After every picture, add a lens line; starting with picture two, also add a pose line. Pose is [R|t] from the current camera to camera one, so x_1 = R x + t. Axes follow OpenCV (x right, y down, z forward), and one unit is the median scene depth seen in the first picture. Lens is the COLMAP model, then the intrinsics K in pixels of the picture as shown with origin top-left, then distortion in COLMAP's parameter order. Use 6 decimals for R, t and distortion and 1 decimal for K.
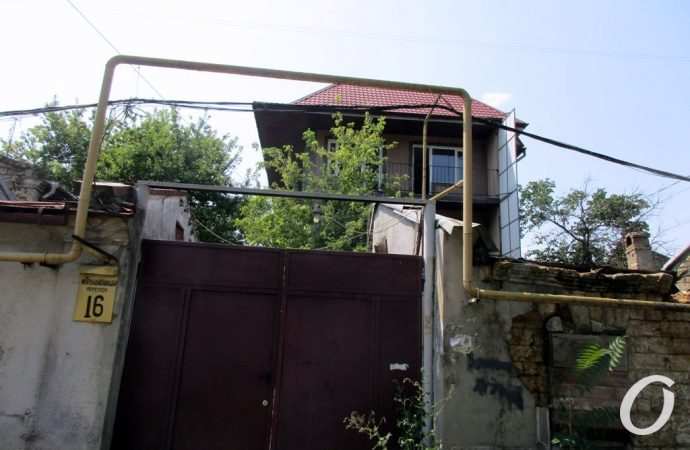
lens RADIAL K [[511.4, 0, 348.2], [0, 511.4, 225.0], [0, 0, 1]] dist [-0.003795, 0.006873]
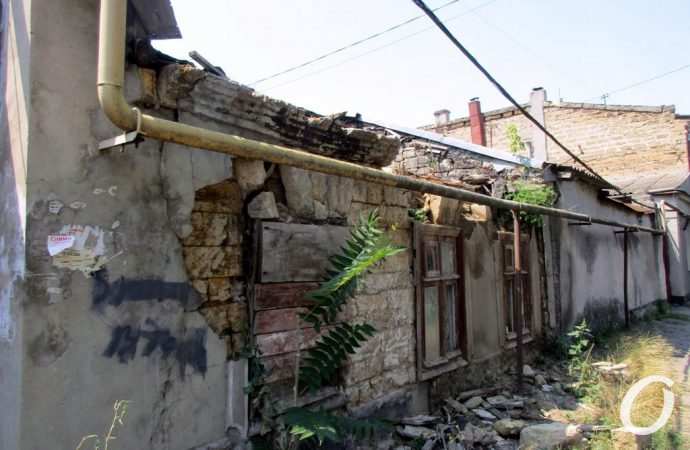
lens RADIAL K [[511.4, 0, 349.5], [0, 511.4, 225.9], [0, 0, 1]] dist [-0.003795, 0.006873]
pose [[0.686980, -0.009484, 0.726614, 0.076082], [-0.132156, 0.981609, 0.137760, 0.131141], [-0.714558, -0.190664, 0.673093, 0.578677]]
